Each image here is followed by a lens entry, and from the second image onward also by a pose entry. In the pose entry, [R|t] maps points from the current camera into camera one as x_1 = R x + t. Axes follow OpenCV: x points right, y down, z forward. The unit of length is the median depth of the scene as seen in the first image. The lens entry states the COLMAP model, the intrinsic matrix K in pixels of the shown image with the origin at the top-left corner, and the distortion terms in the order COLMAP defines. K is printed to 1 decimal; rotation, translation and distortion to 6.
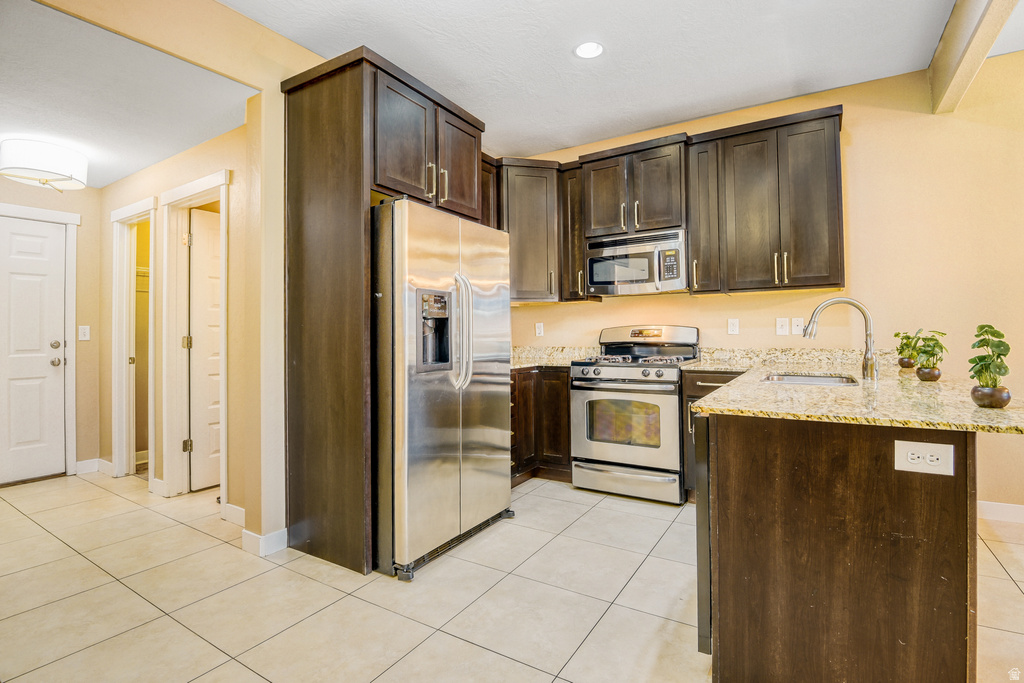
lens RADIAL K [[487.4, 0, 505.1], [0, 487.4, 323.0], [0, 0, 1]] dist [0.016368, -0.004747]
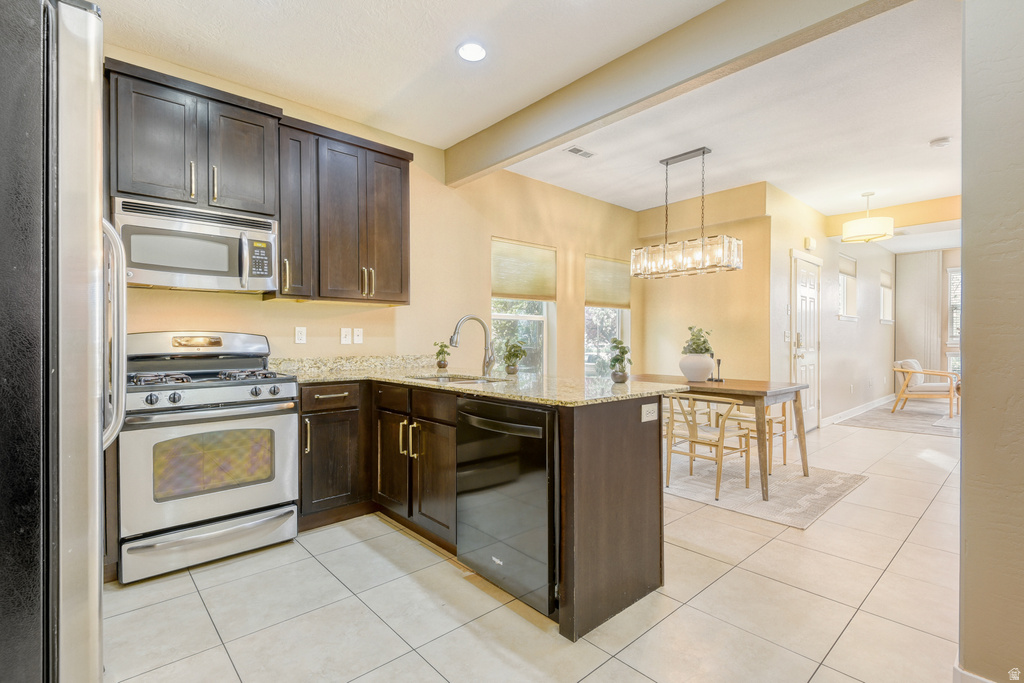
lens RADIAL K [[487.4, 0, 508.0], [0, 487.4, 340.1], [0, 0, 1]] dist [0.016368, -0.004747]
pose [[0.262878, 0.011924, 0.964755, -0.368850], [-0.022711, 0.999723, -0.006168, 0.014384], [-0.964562, -0.020289, 0.263076, 0.393094]]
